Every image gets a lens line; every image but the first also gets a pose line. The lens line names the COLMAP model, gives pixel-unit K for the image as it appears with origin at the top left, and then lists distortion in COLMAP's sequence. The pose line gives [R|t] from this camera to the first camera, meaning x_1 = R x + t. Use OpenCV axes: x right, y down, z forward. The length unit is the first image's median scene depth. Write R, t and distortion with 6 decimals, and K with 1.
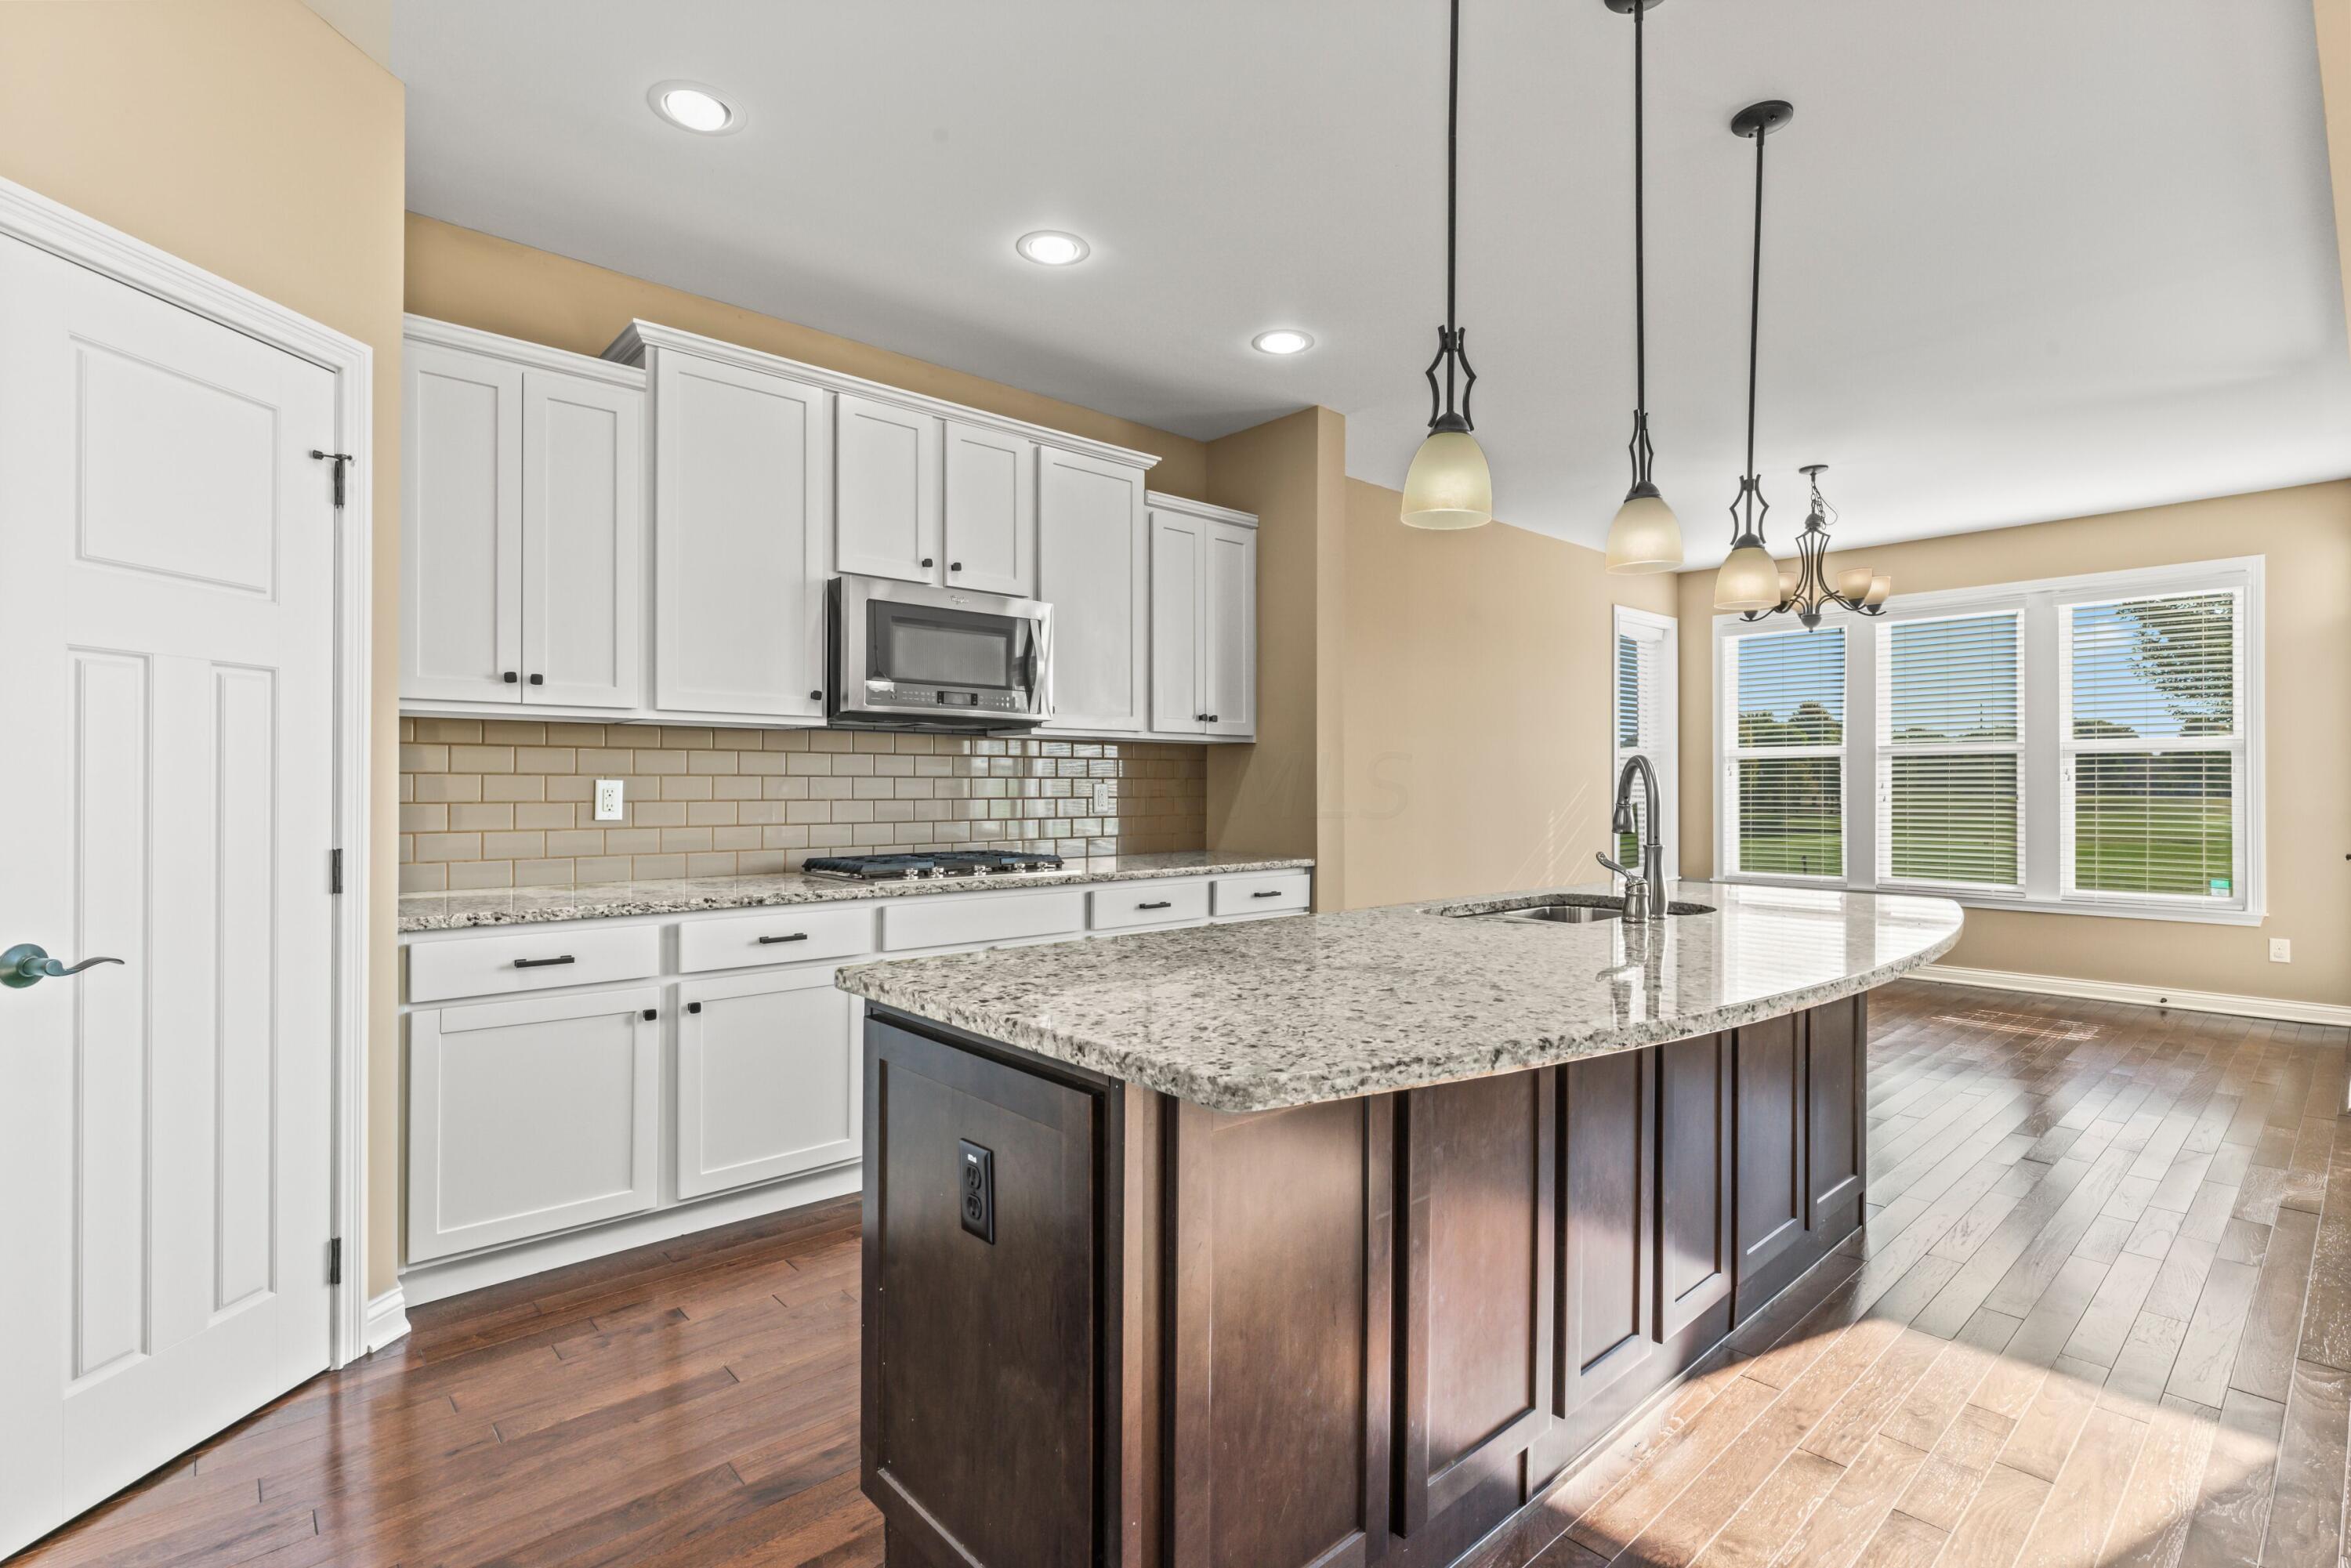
lens RADIAL K [[1111.1, 0, 1180.0], [0, 1111.1, 783.0], [0, 0, 1]] dist [-0.002956, 0.001643]
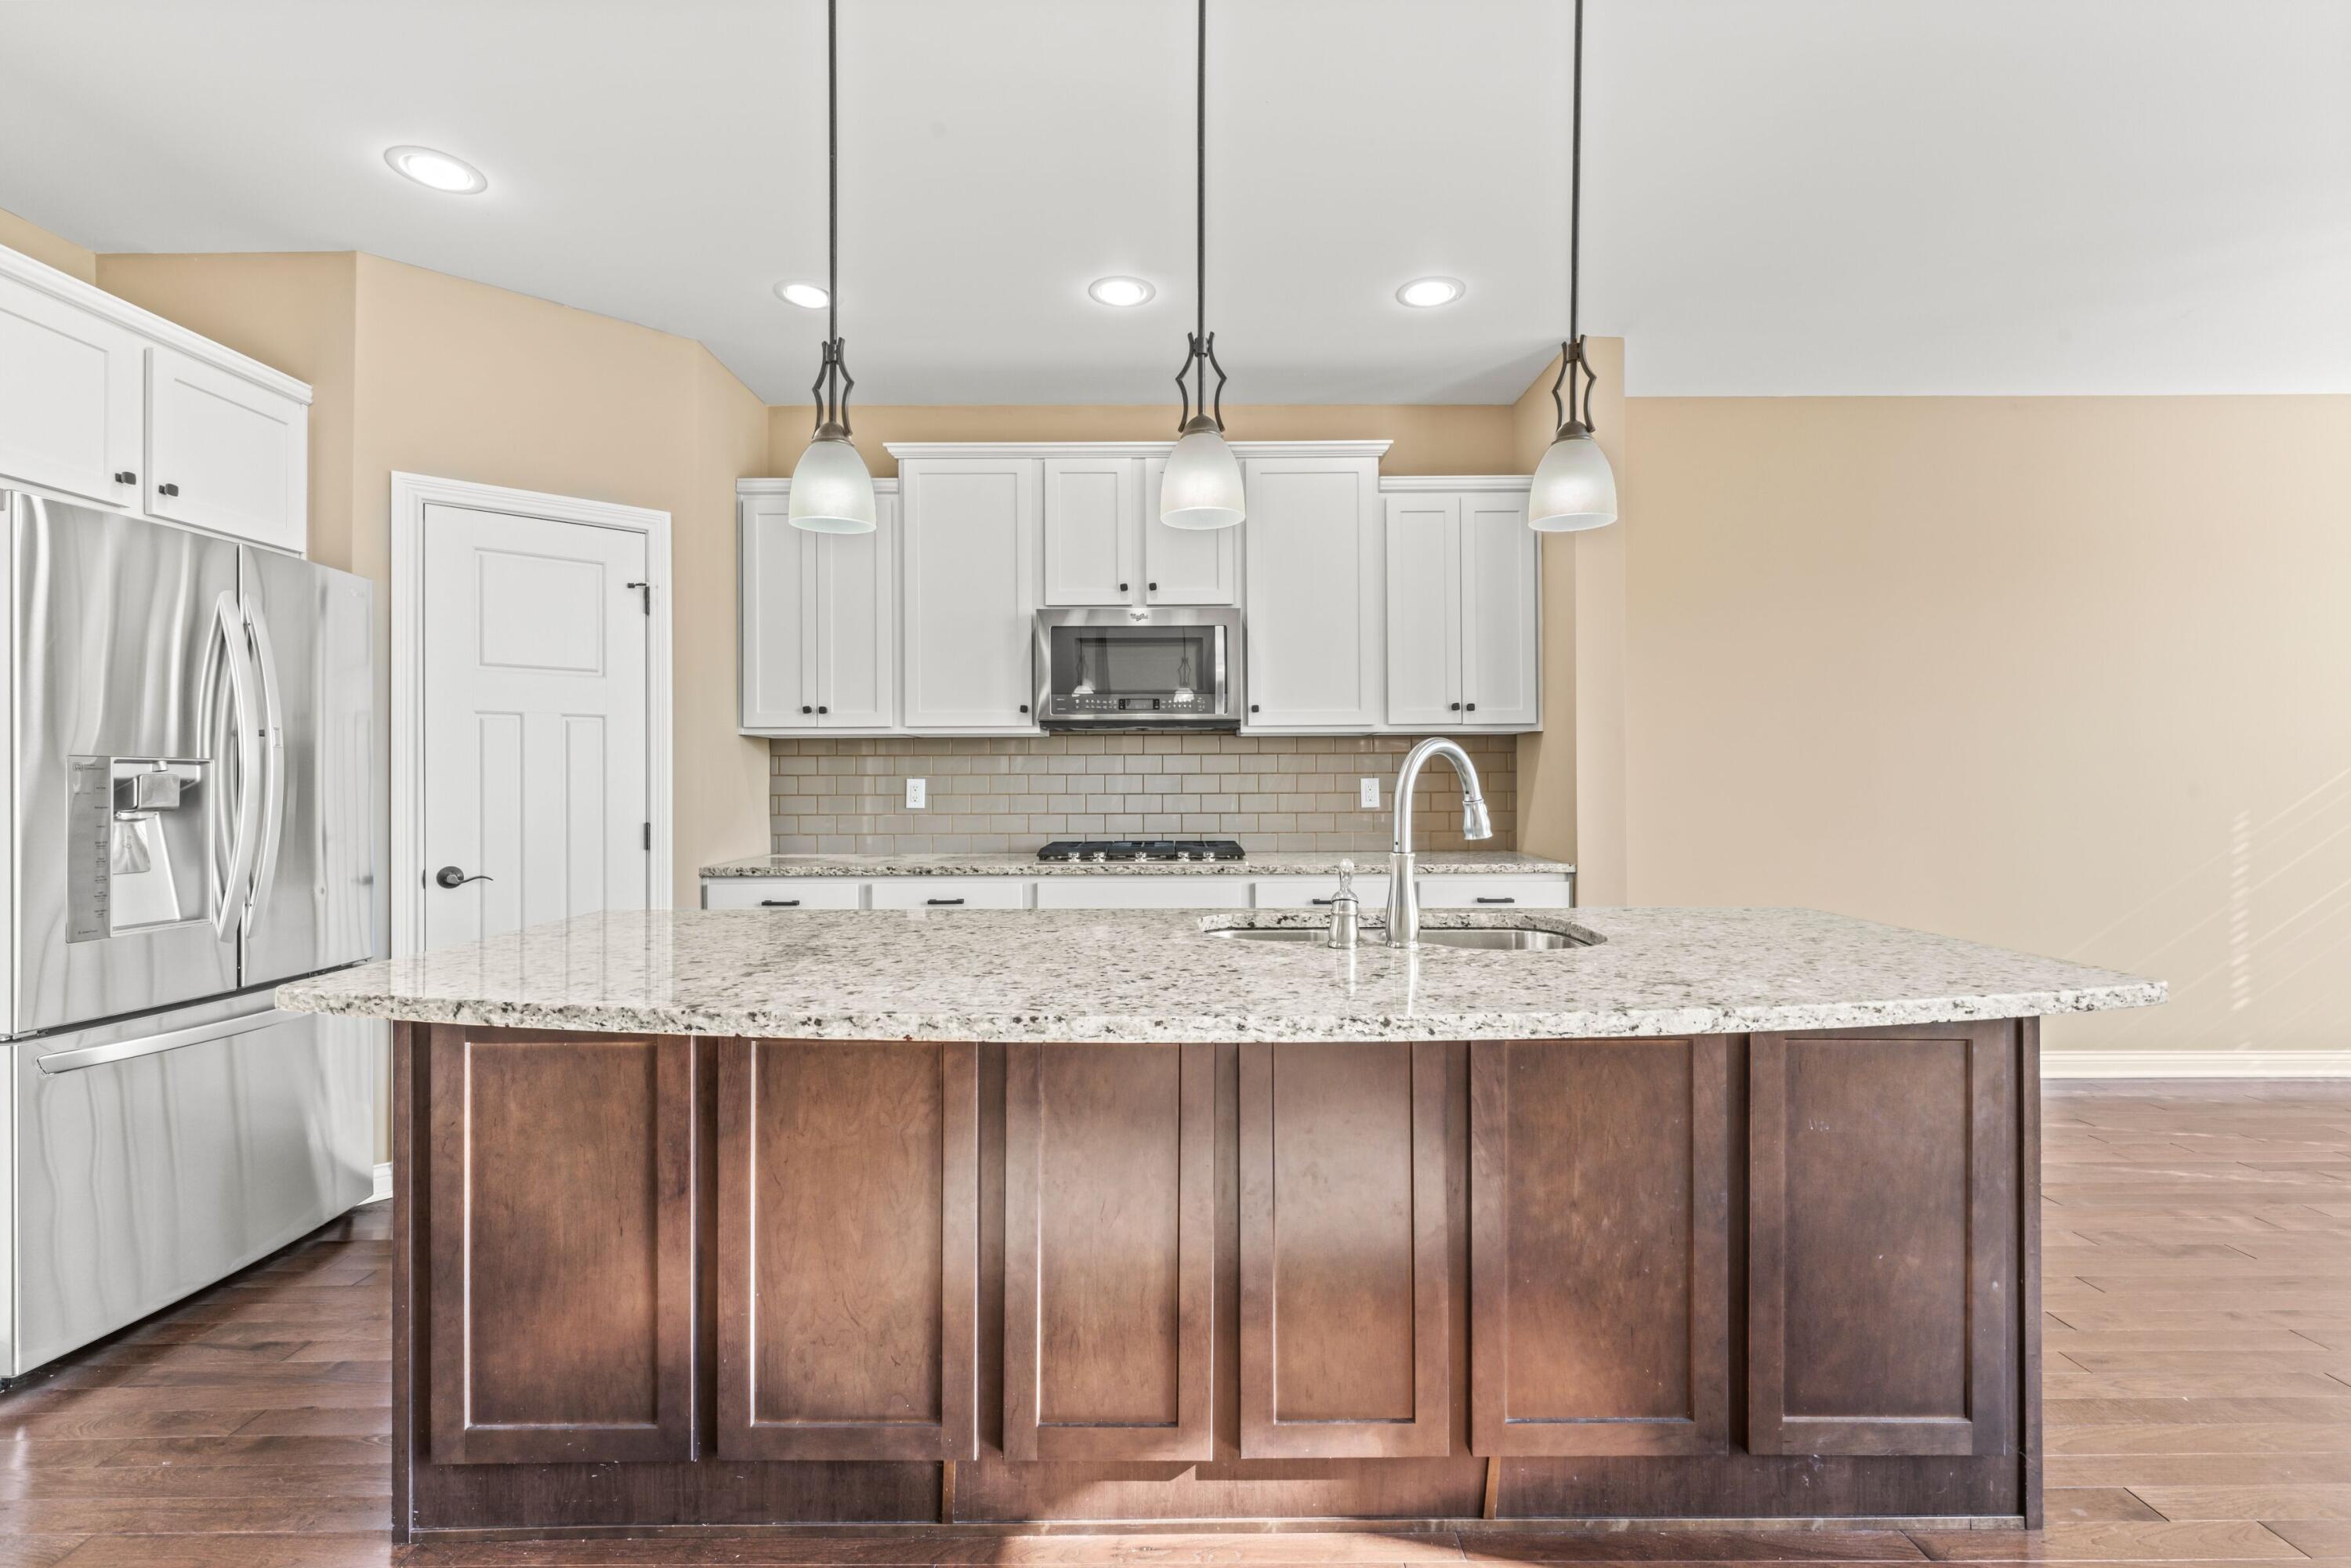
lens RADIAL K [[1054.0, 0, 1174.2], [0, 1054.0, 777.1], [0, 0, 1]] dist [-0.000750, 0.000510]
pose [[0.741139, -0.008910, -0.671292, 0.578185], [0.007852, 0.999959, -0.004603, 0.003383], [0.671305, -0.001859, 0.741178, 0.243058]]
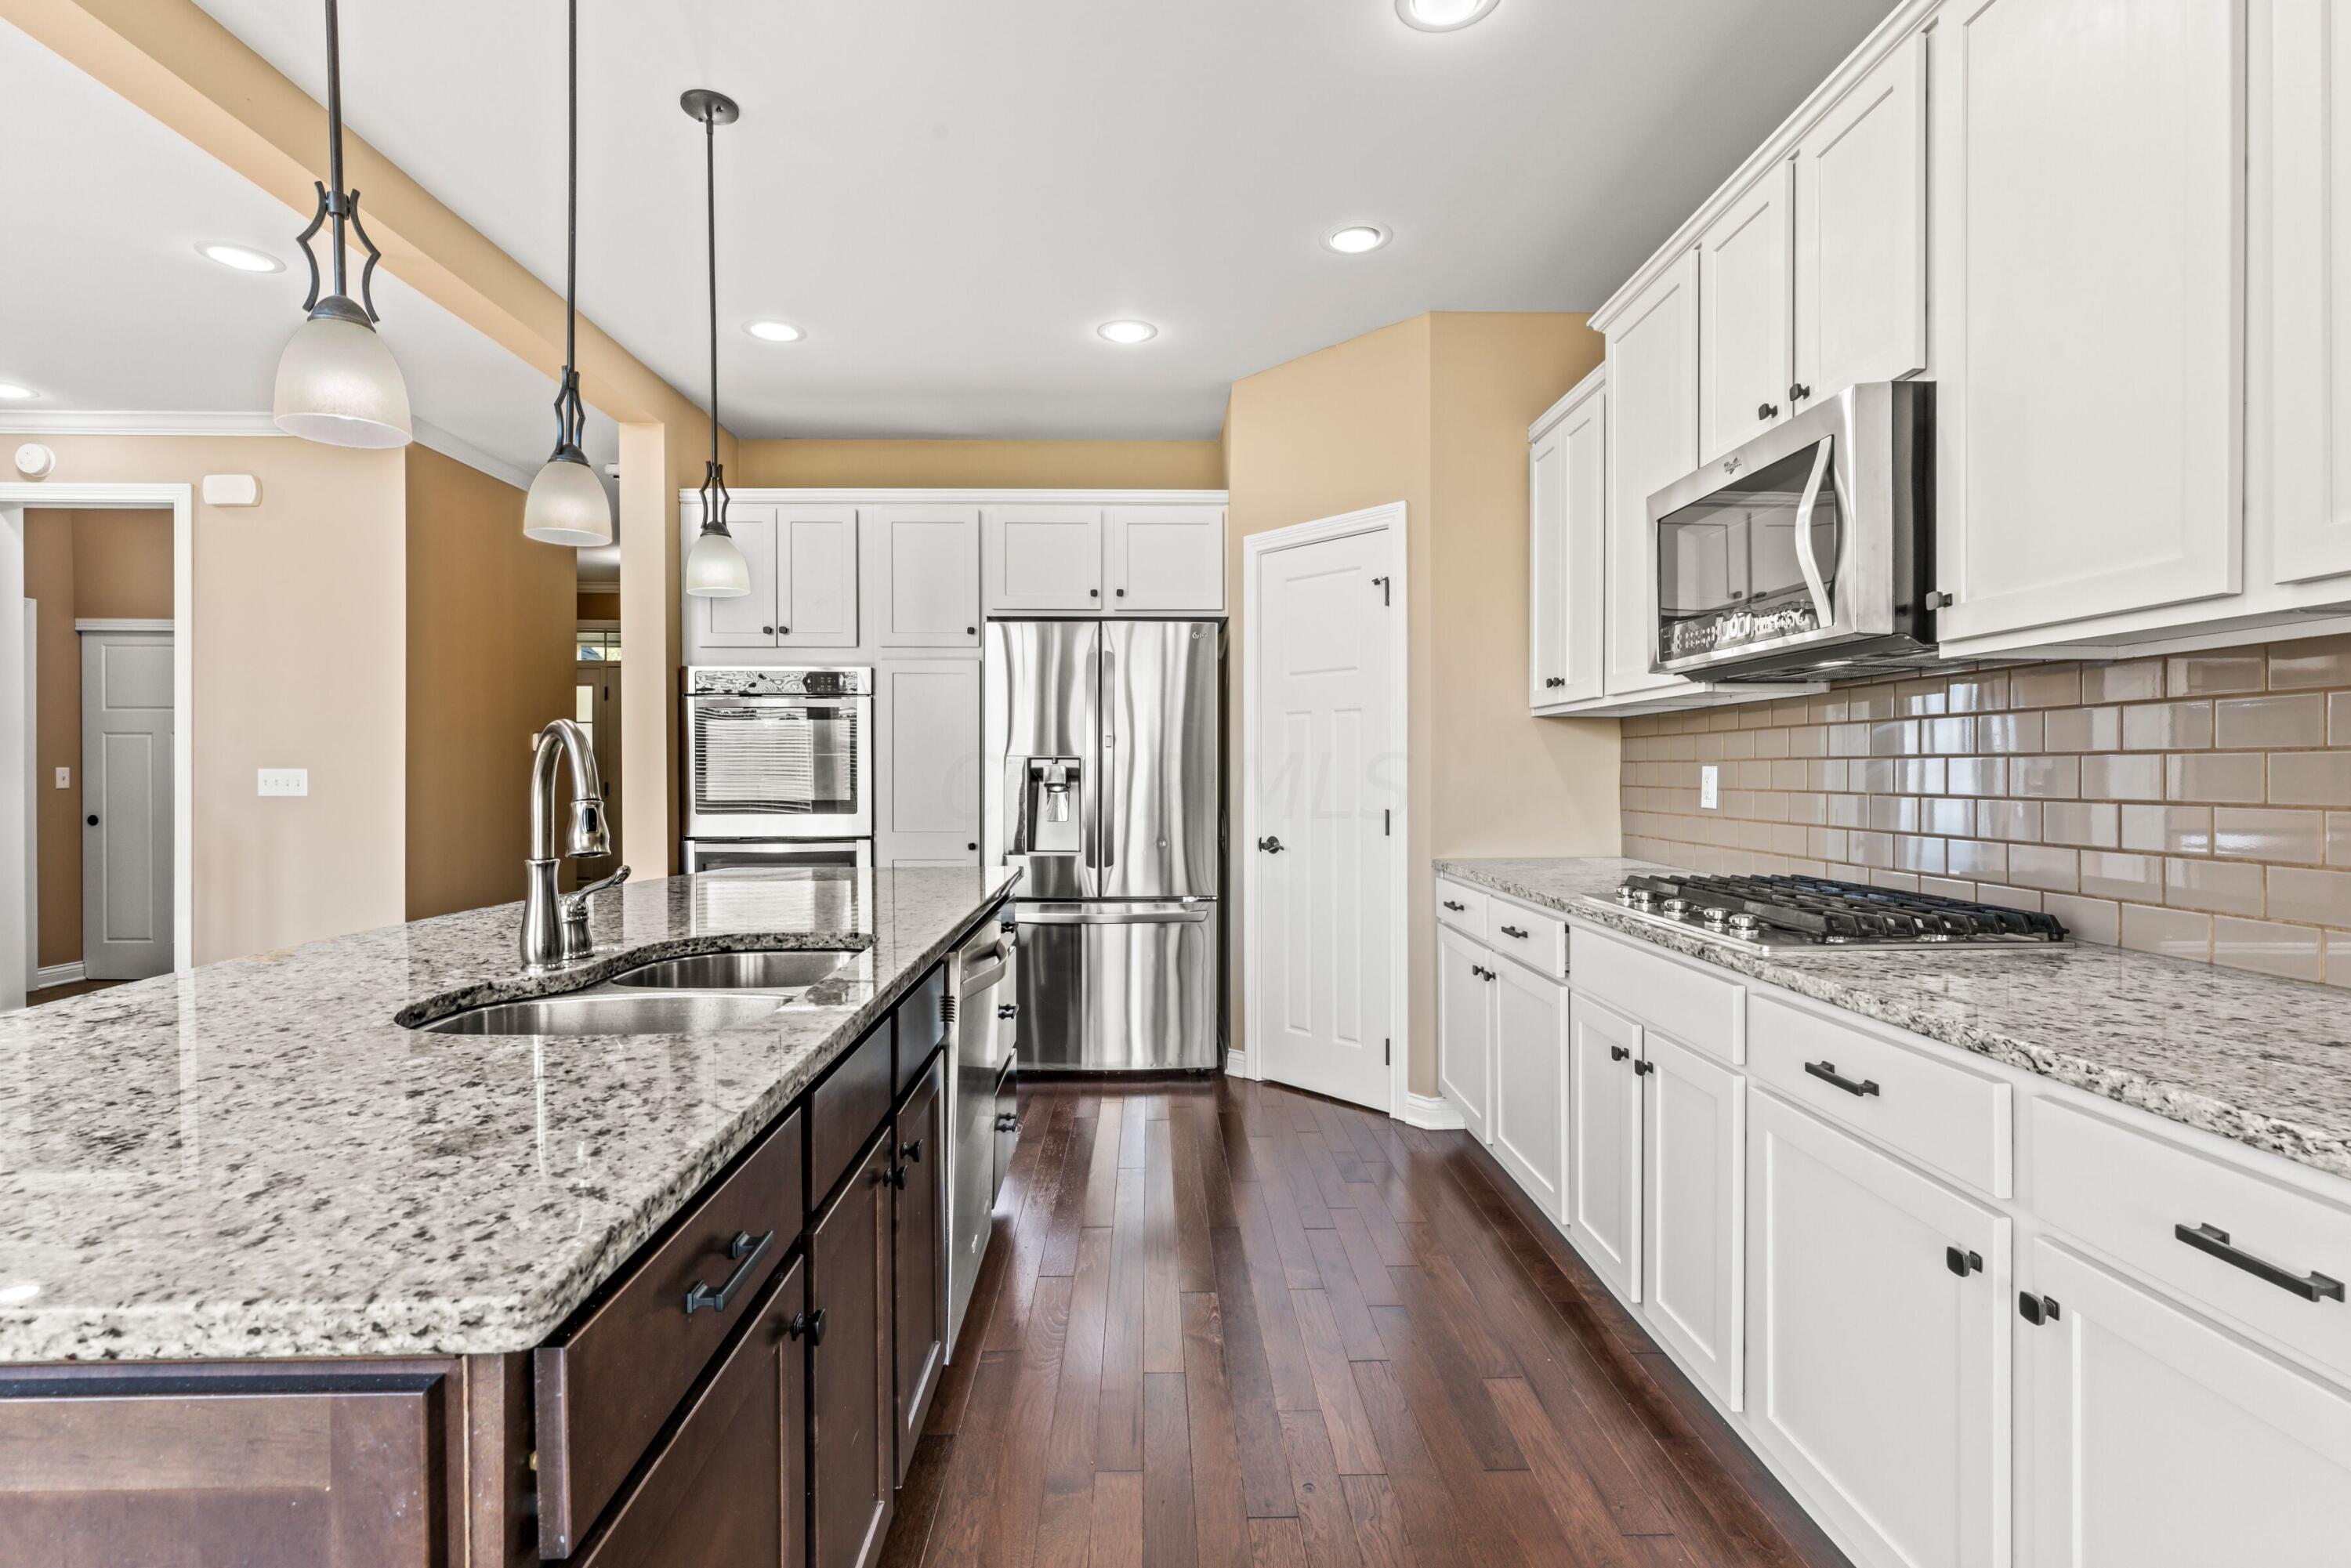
lens RADIAL K [[1105.1, 0, 1165.7], [0, 1105.1, 781.1], [0, 0, 1]] dist [-0.003486, -0.000326]
pose [[-0.662344, 0.002740, -0.749195, 0.487301], [-0.000665, 0.999991, 0.004246, 0.006258], [0.749199, 0.003310, -0.662336, 1.240609]]
